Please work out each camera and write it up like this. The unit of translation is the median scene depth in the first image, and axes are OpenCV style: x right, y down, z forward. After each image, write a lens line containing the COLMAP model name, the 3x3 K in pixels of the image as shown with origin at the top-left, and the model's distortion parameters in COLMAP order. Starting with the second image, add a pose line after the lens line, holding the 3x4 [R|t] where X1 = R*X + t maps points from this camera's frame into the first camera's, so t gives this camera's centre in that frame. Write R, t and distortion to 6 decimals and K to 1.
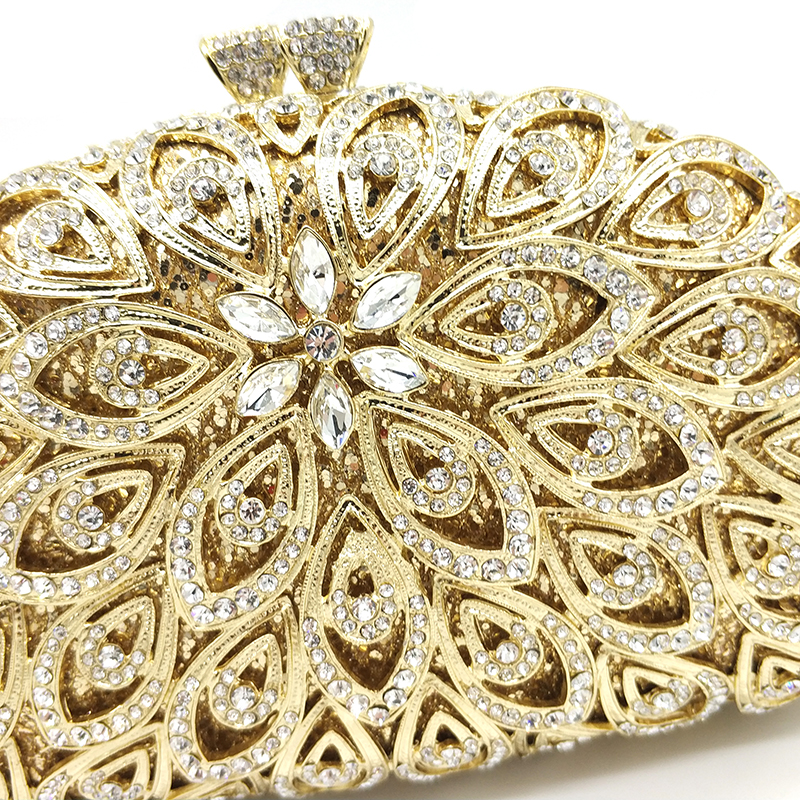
lens RADIAL K [[942.9, 0, 380.3], [0, 942.9, 500.1], [0, 0, 1]] dist [0.193460, -0.829043]
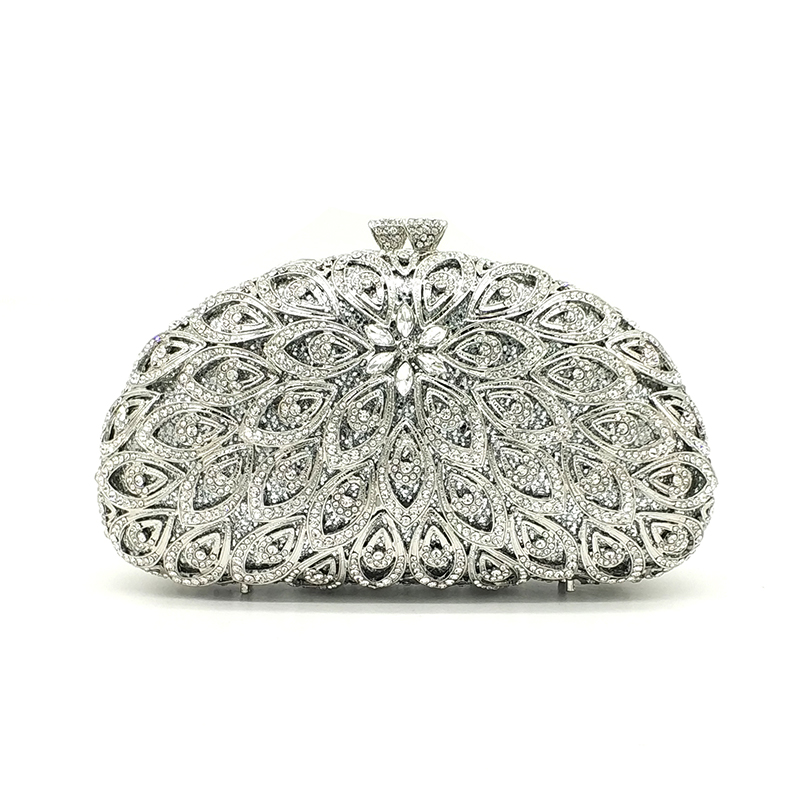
lens RADIAL K [[1421.6, 0, 434.0], [0, 1421.6, 511.4], [0, 0, 1]] dist [0.197065, 0.028049]
pose [[0.990374, 0.136130, -0.025048, 0.154768], [-0.138360, 0.968518, -0.206951, 0.955131], [-0.003913, 0.208425, 0.978031, -2.414194]]
